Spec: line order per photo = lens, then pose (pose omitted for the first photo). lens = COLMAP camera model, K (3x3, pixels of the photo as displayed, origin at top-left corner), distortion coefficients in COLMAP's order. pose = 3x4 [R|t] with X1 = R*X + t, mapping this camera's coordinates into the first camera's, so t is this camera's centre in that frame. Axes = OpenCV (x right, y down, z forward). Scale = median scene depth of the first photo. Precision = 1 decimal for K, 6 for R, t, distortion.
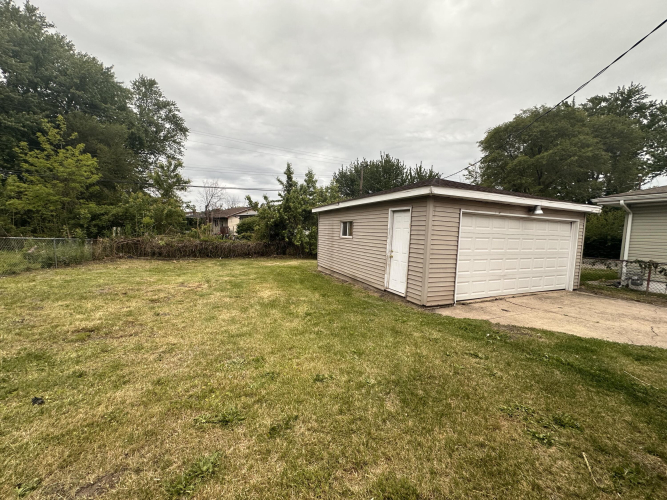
lens RADIAL K [[265.1, 0, 334.8], [0, 265.1, 249.3], [0, 0, 1]] dist [0.000851, -0.000436]
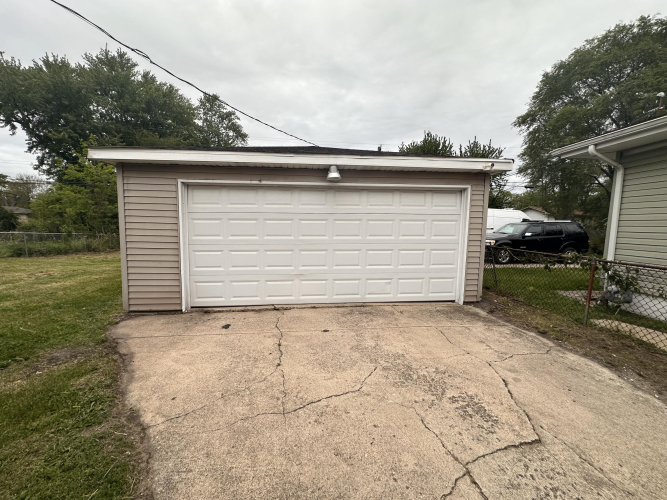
lens RADIAL K [[265.1, 0, 333.3], [0, 265.1, 250.8], [0, 0, 1]] dist [0.000851, -0.000436]
pose [[0.949917, 0.004715, -0.312467, 0.174203], [0.003036, 0.999700, 0.024316, 0.004132], [0.312487, -0.024047, 0.949618, 0.071830]]
